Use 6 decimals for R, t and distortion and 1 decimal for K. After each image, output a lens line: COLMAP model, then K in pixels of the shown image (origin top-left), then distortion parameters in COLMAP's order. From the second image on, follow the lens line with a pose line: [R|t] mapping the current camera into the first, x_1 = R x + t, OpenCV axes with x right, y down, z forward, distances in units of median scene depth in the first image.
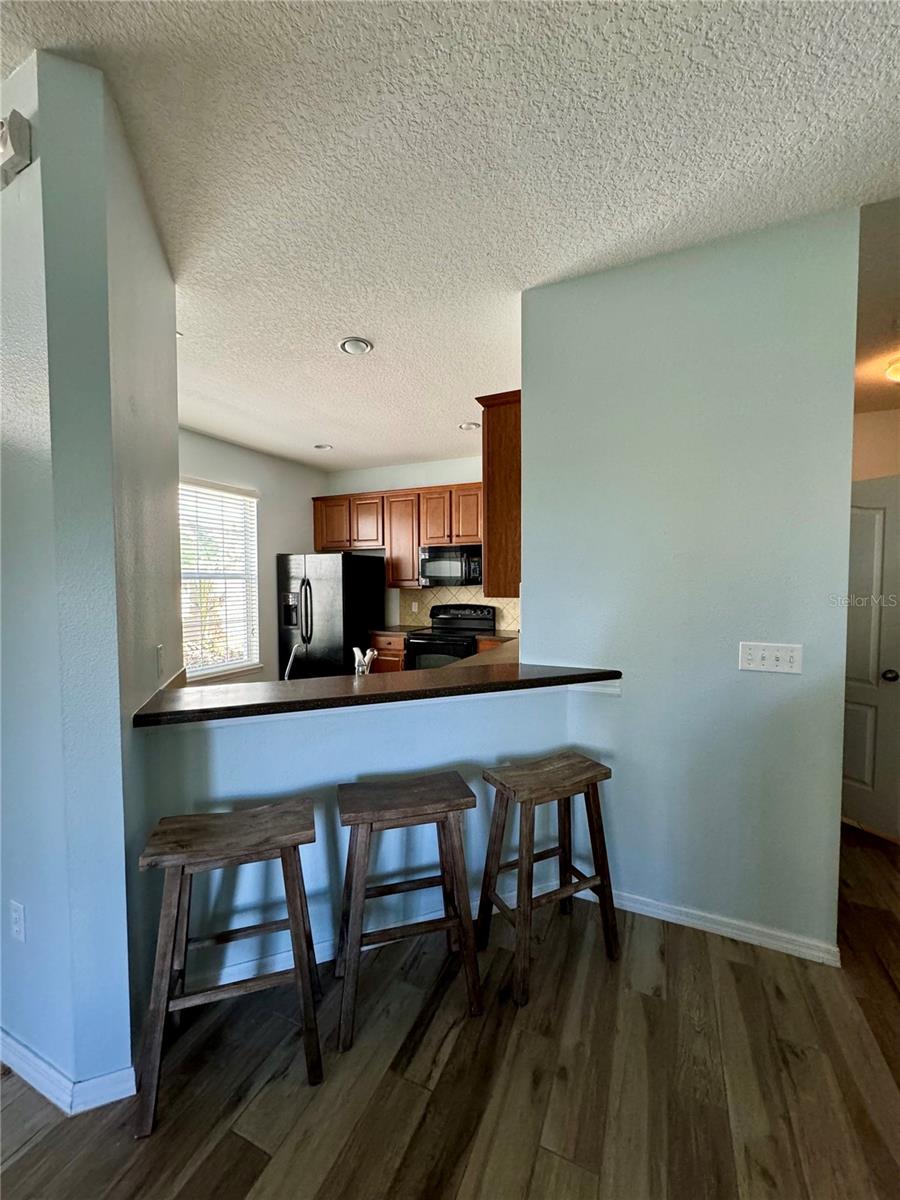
lens RADIAL K [[480.9, 0, 446.9], [0, 480.9, 606.1], [0, 0, 1]] dist [0.001972, 0.000538]
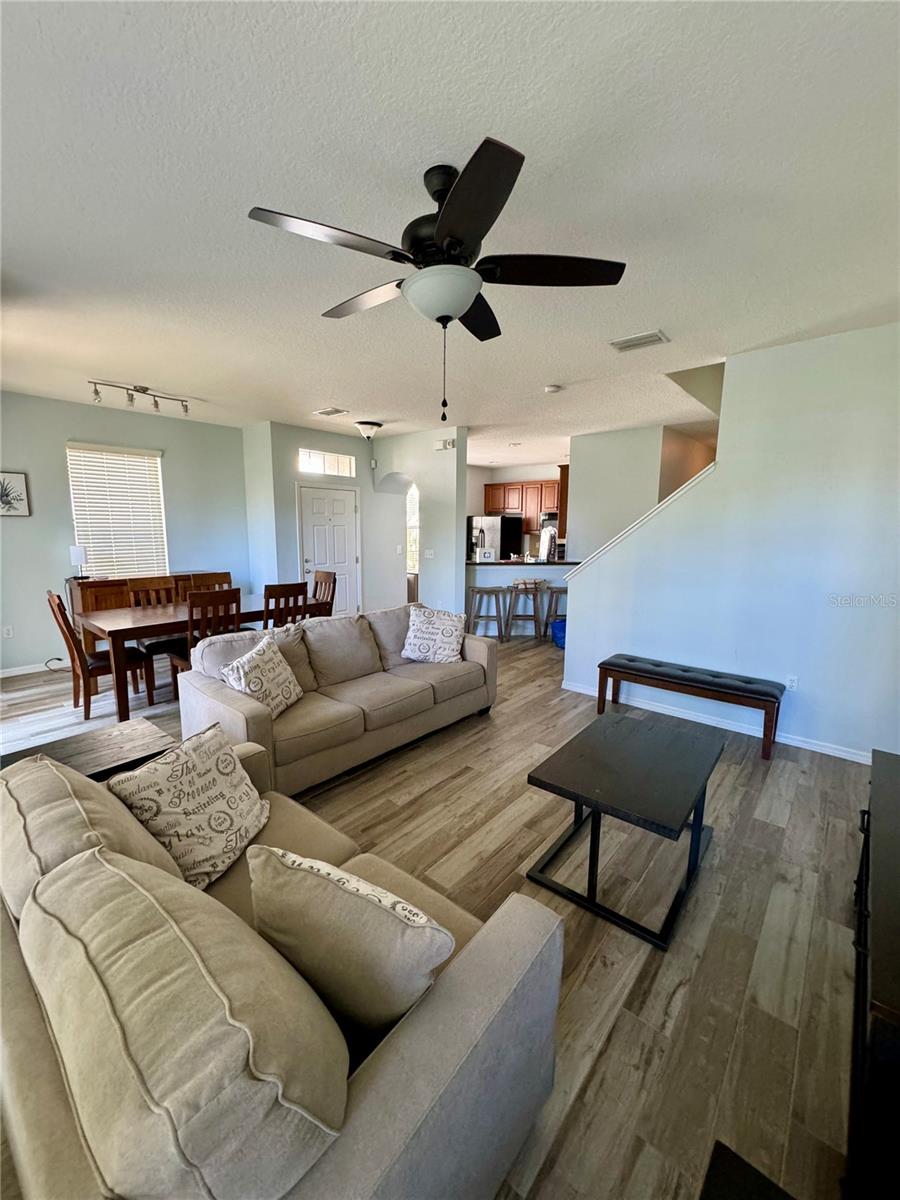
lens RADIAL K [[480.9, 0, 447.8], [0, 480.9, 596.6], [0, 0, 1]] dist [0.001972, 0.000538]
pose [[0.960953, 0.053958, -0.271400, 0.119087], [-0.030373, 0.995445, 0.090367, 0.044389], [0.275040, -0.078595, 0.958215, -0.920349]]
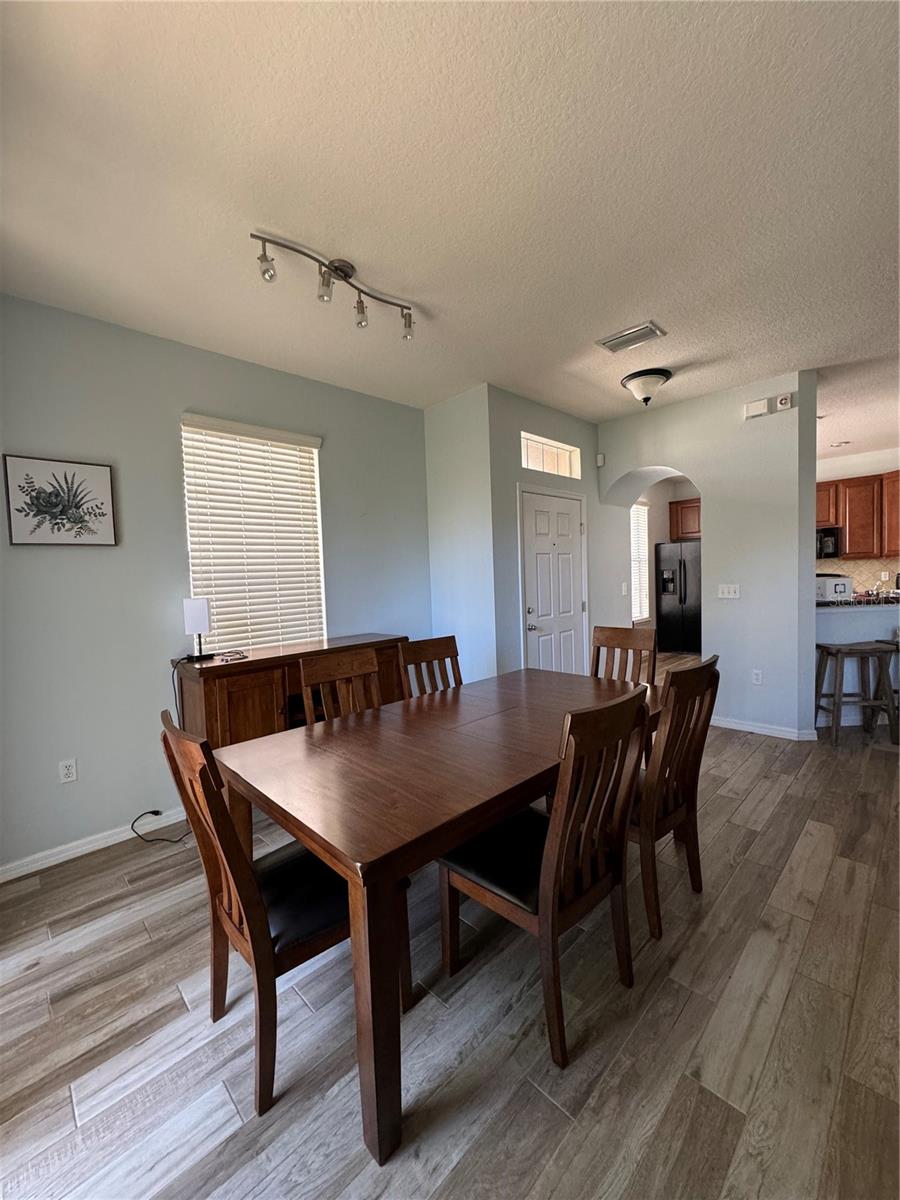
lens RADIAL K [[480.9, 0, 450.2], [0, 480.9, 596.8], [0, 0, 1]] dist [0.001972, 0.000538]
pose [[0.934403, -0.014146, -0.355938, -0.415546], [0.011849, 0.999893, -0.008632, 0.058677], [0.356022, 0.003849, 0.934470, -0.581772]]
